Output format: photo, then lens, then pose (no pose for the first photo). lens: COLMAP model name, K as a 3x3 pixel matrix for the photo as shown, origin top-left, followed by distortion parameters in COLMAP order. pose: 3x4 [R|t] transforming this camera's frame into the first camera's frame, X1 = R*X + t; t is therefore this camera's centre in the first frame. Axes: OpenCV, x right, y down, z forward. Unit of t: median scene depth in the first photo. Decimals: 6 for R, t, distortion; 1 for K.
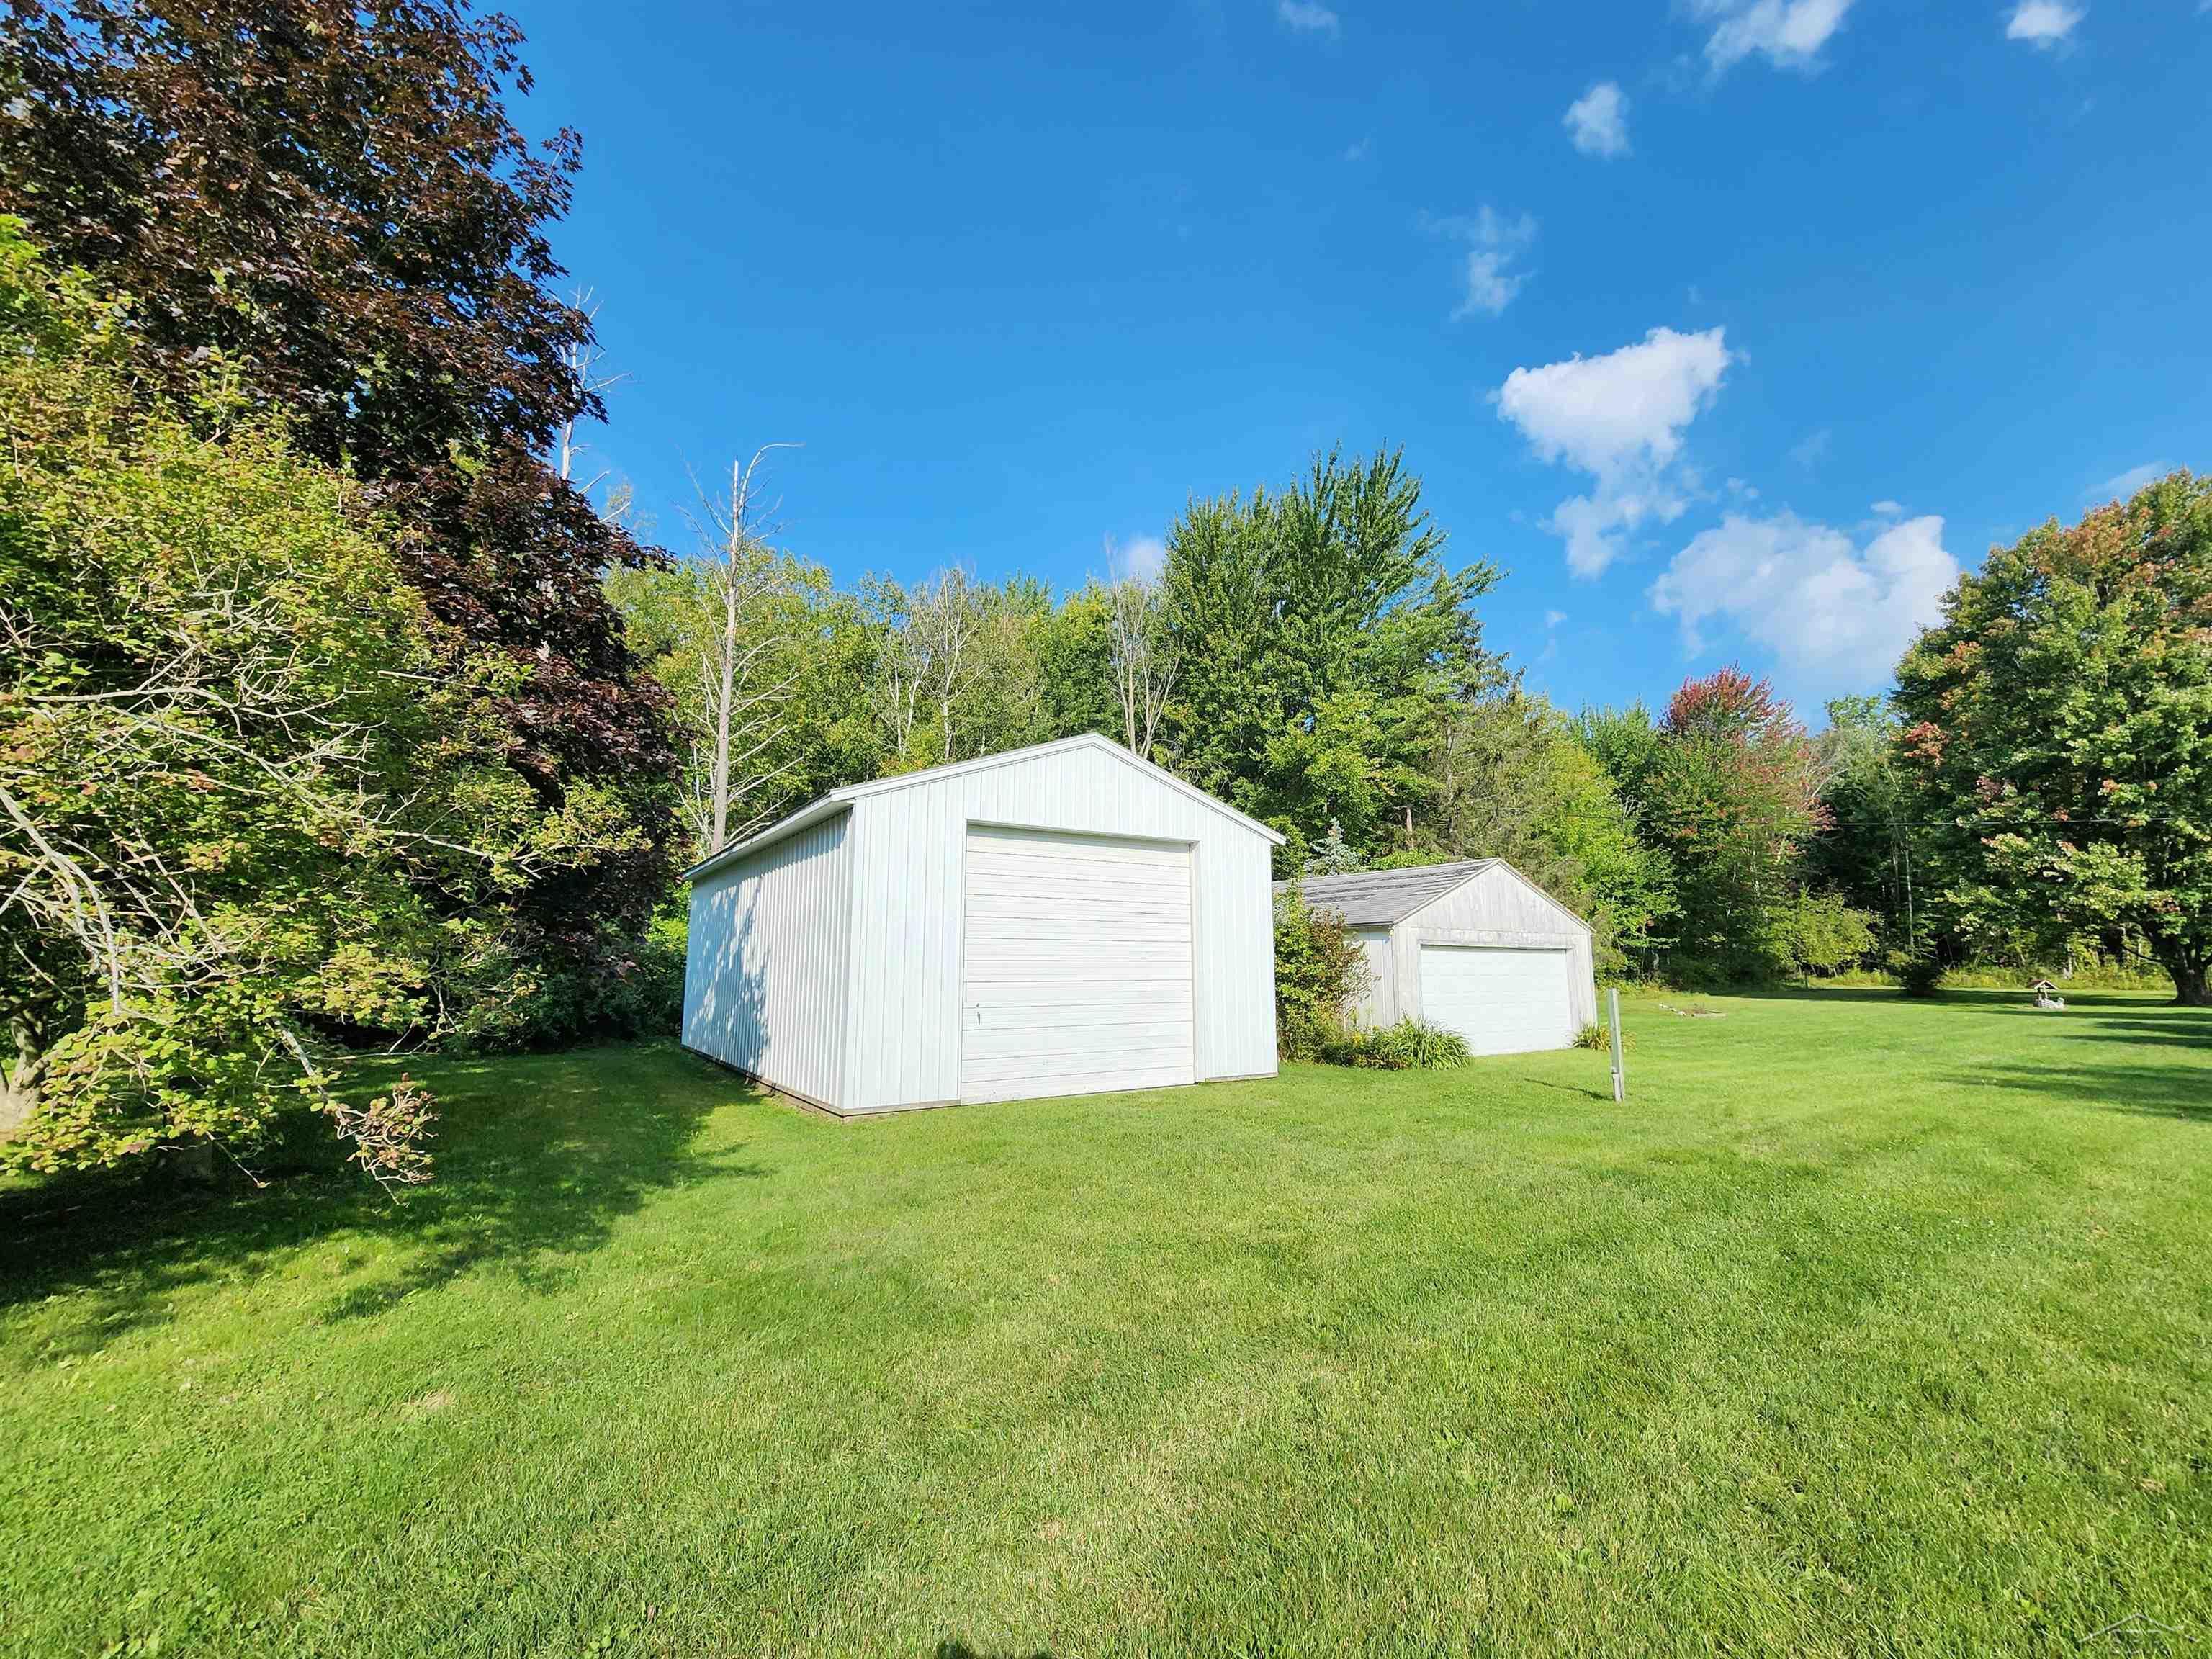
lens RADIAL K [[906.7, 0, 1104.2], [0, 906.7, 825.3], [0, 0, 1]] dist [-0.001395, -0.001611]
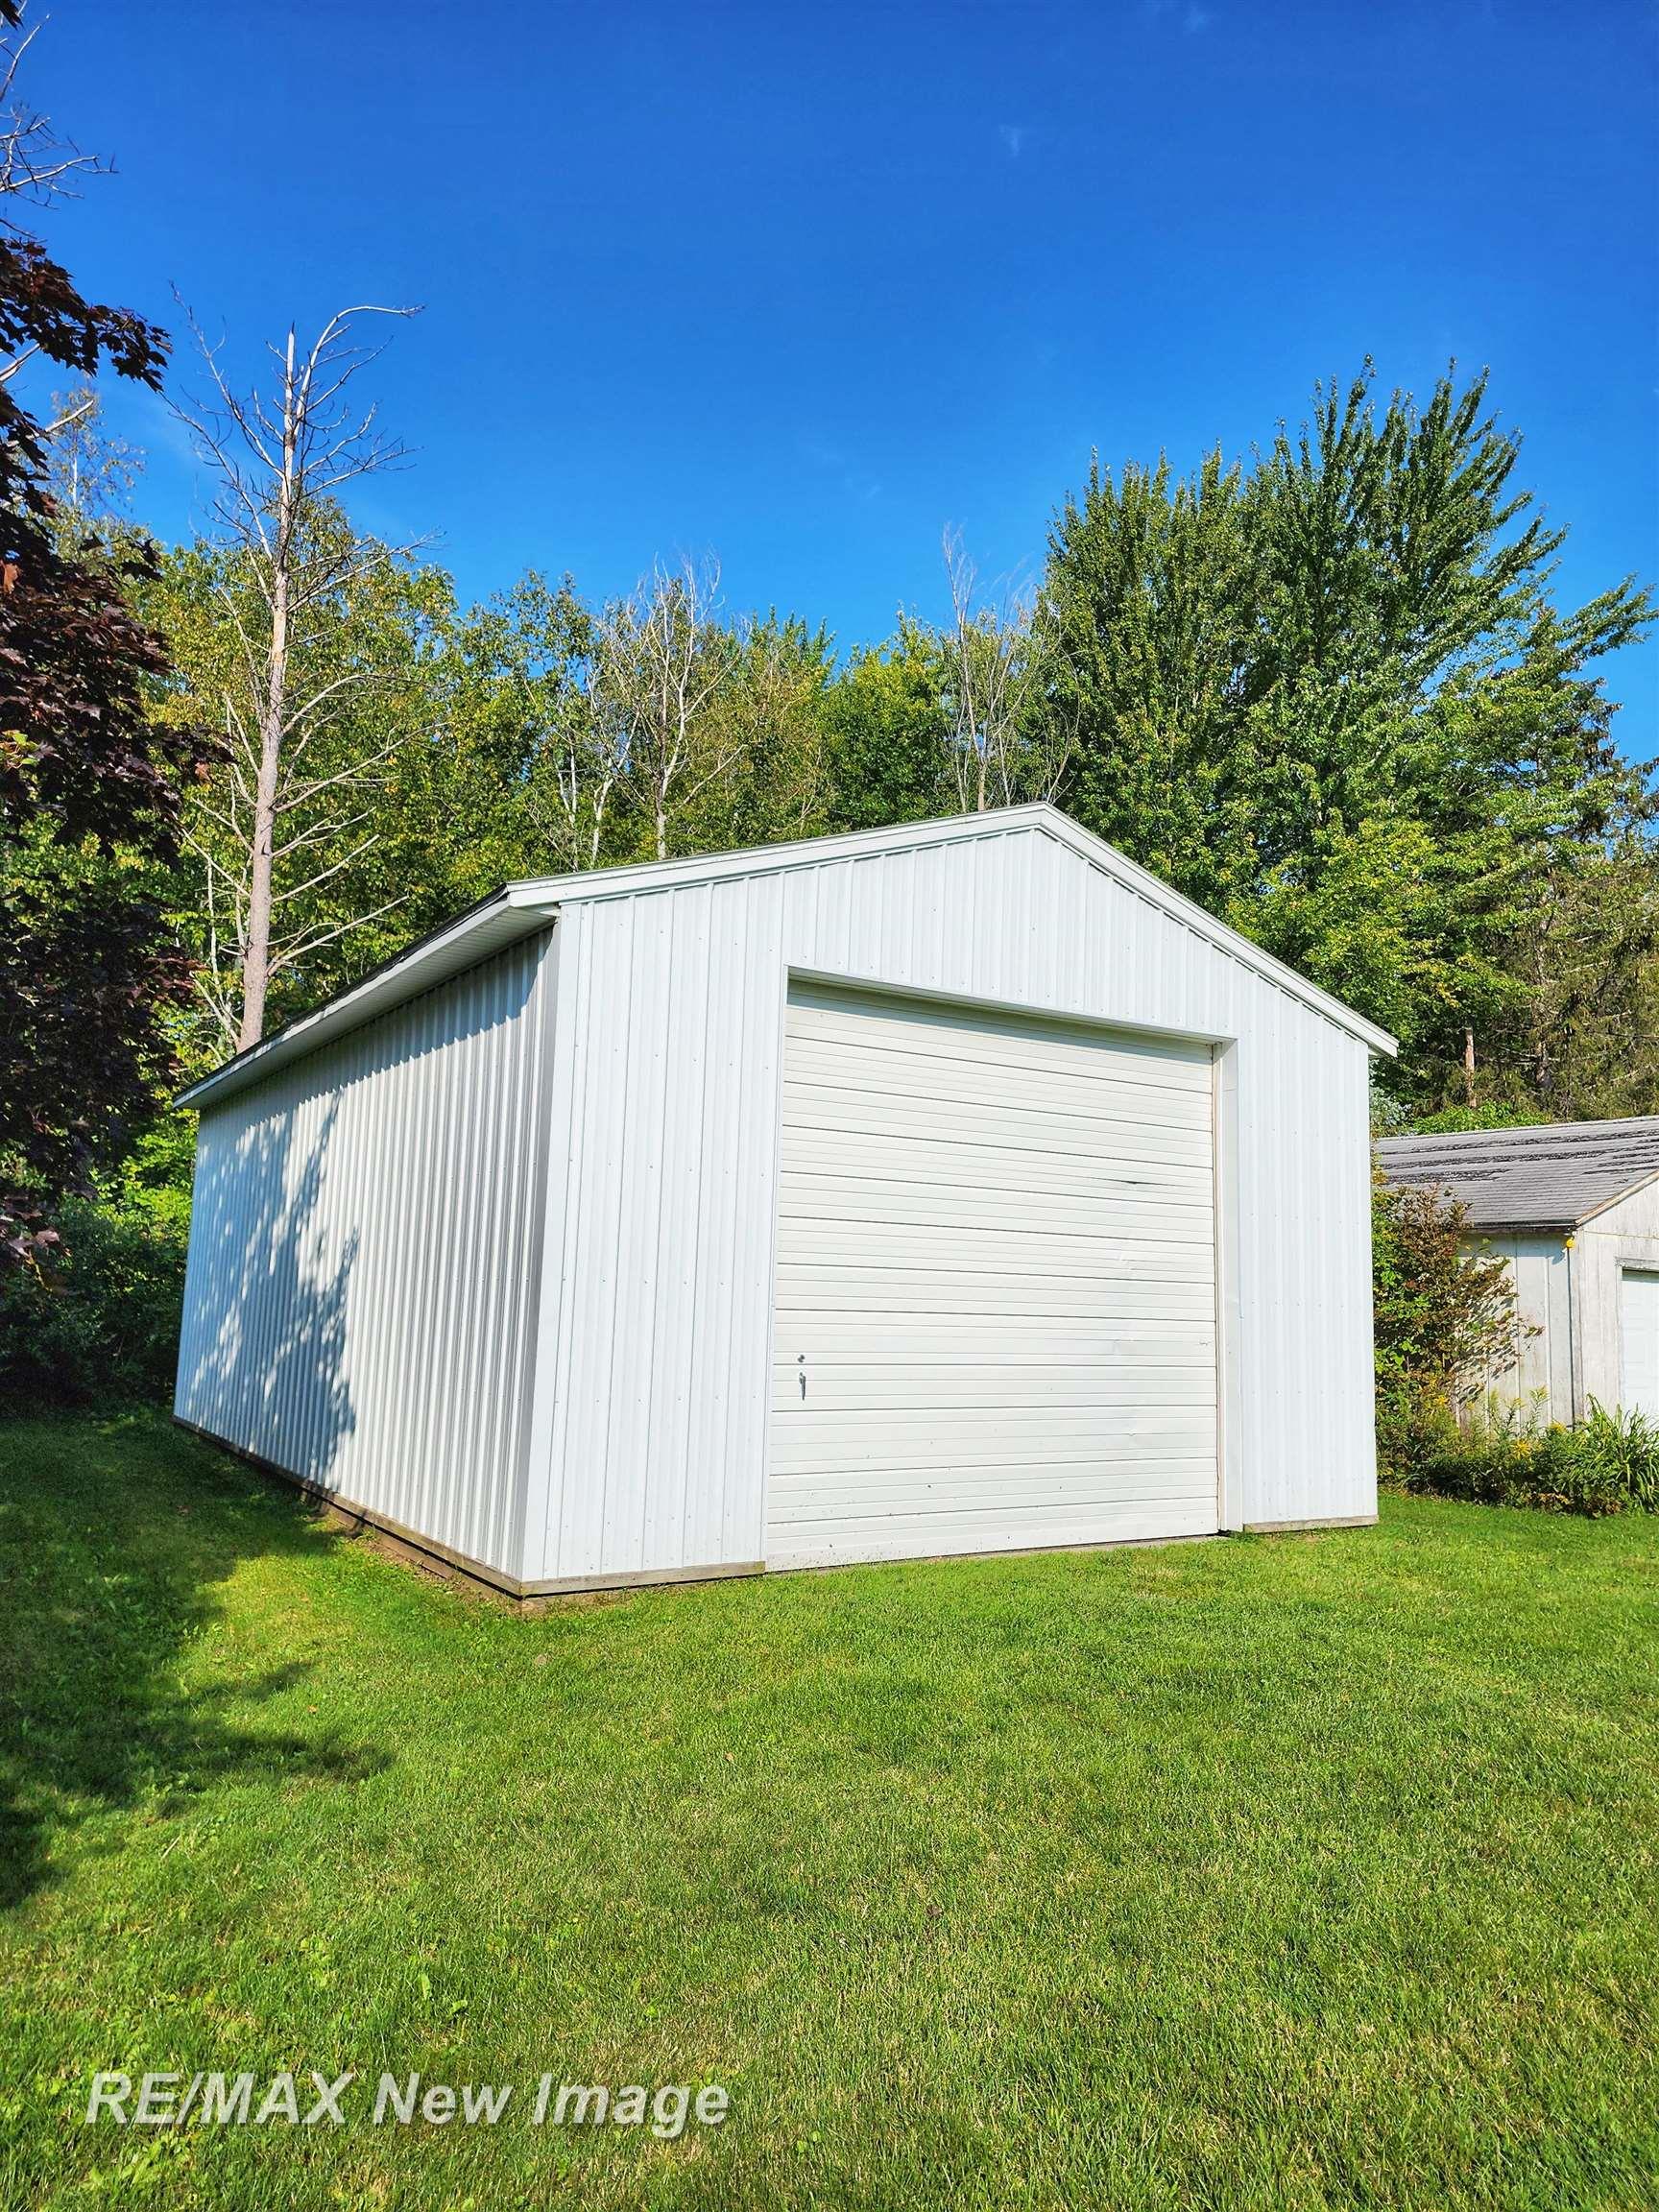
lens RADIAL K [[1494.1, 0, 862.6], [0, 1494.1, 1109.0], [0, 0, 1]] dist [0.077591, -0.072564]
pose [[0.999499, 0.027732, -0.015278, -0.056456], [-0.027260, 0.999170, 0.030262, 0.024512], [0.016104, -0.029831, 0.999425, 0.127599]]
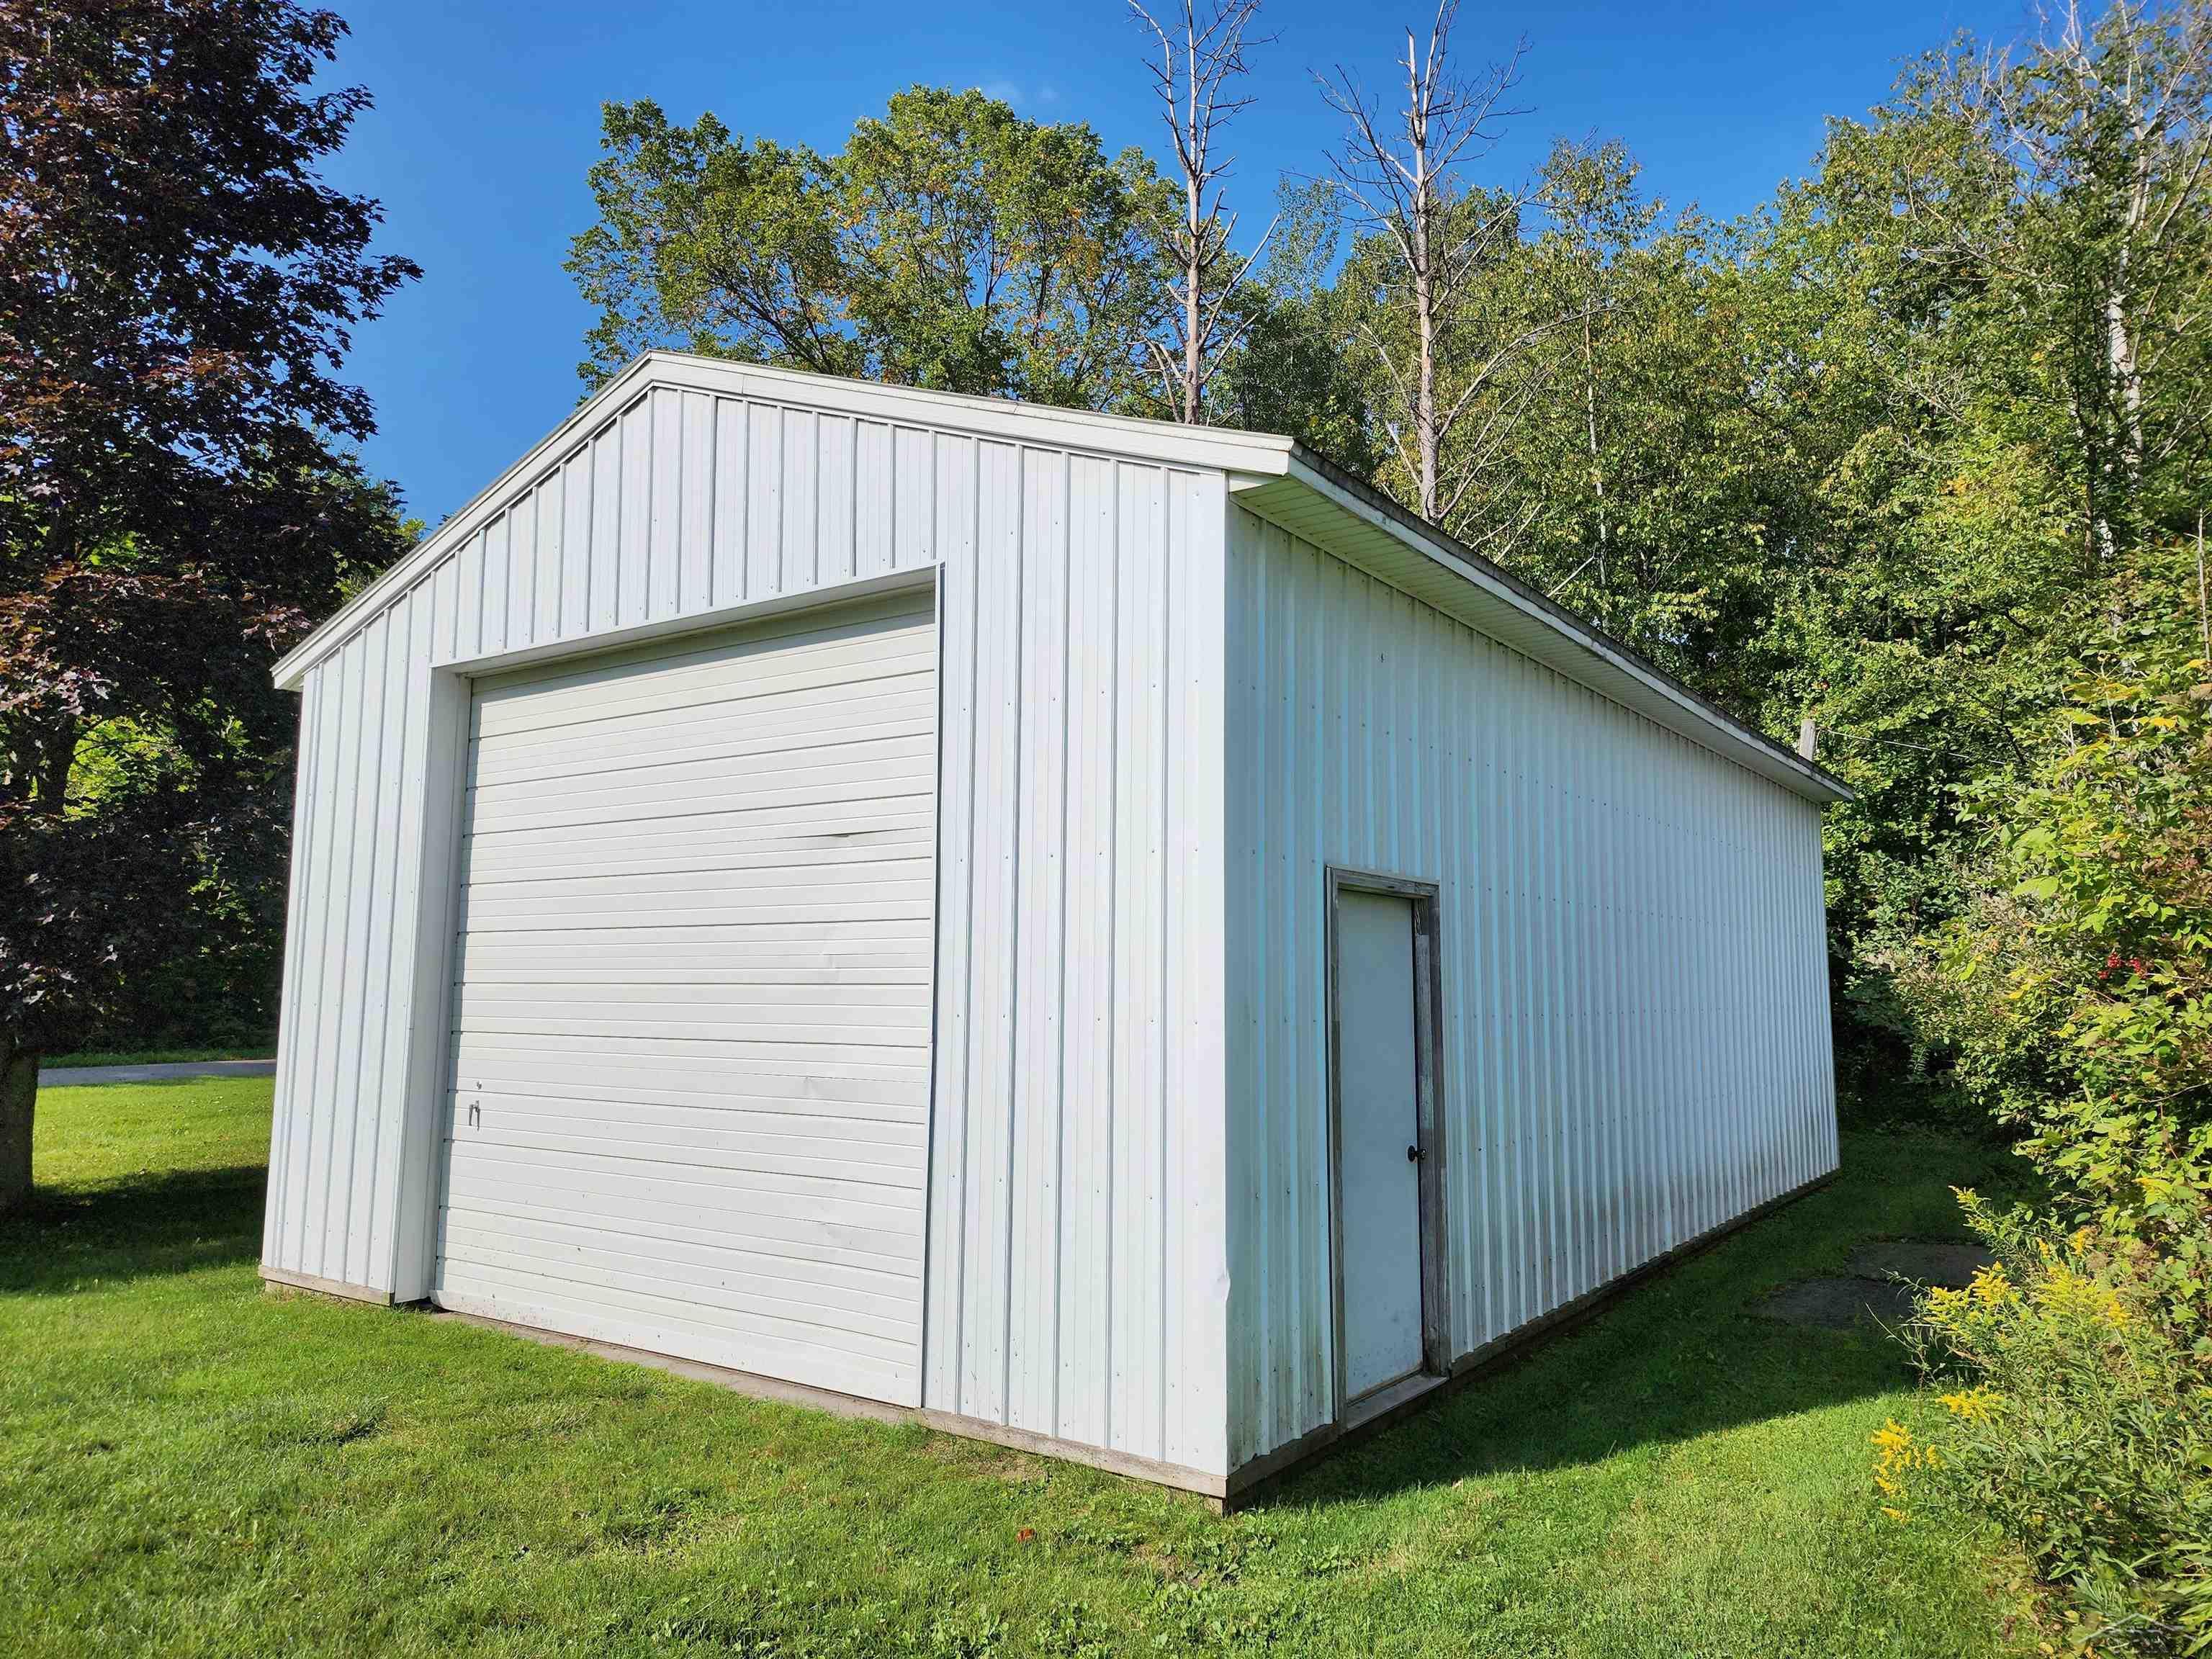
lens RADIAL K [[1494.1, 0, 1106.0], [0, 1494.1, 829.5], [0, 0, 1]] dist [0.077591, -0.072564]
pose [[0.362969, -0.092498, -0.927199, 0.354750], [0.133476, 0.989960, -0.046508, 0.084090], [0.922192, -0.106878, 0.371671, 0.565795]]
